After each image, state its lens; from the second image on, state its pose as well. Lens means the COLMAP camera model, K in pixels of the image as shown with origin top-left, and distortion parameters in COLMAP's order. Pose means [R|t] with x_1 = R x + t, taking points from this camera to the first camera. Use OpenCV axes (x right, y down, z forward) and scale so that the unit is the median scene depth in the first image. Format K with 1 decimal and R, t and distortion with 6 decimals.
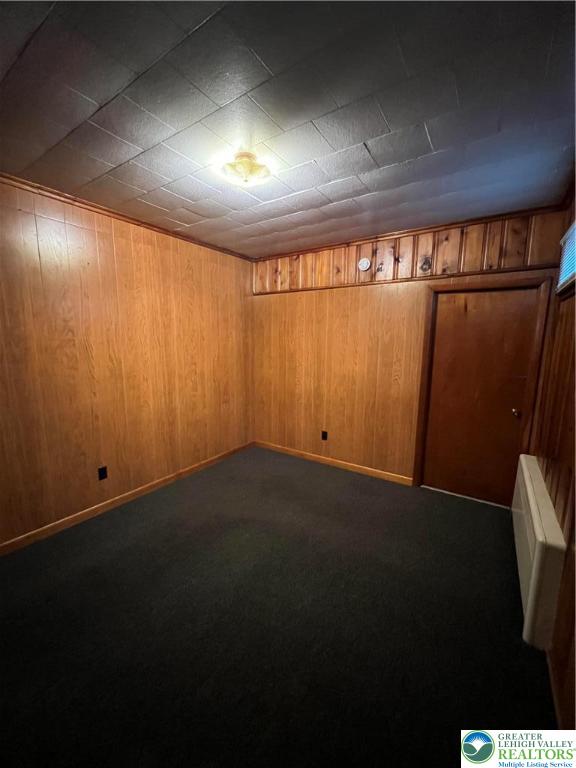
lens RADIAL K [[310.3, 0, 286.1], [0, 310.3, 385.8], [0, 0, 1]] dist [-0.014637, -0.000311]
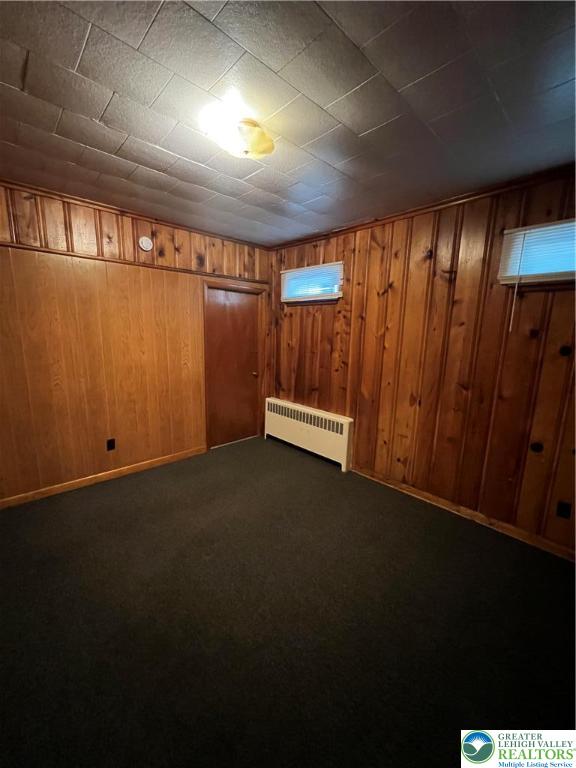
lens RADIAL K [[306.1, 0, 289.2], [0, 306.1, 382.8], [0, 0, 1]] dist [-0.001612, 0.000008]
pose [[0.208591, -0.174495, 0.962310, -0.624862], [0.126664, 0.980487, 0.150335, -0.070231], [-0.969766, 0.090531, 0.226623, 0.425228]]
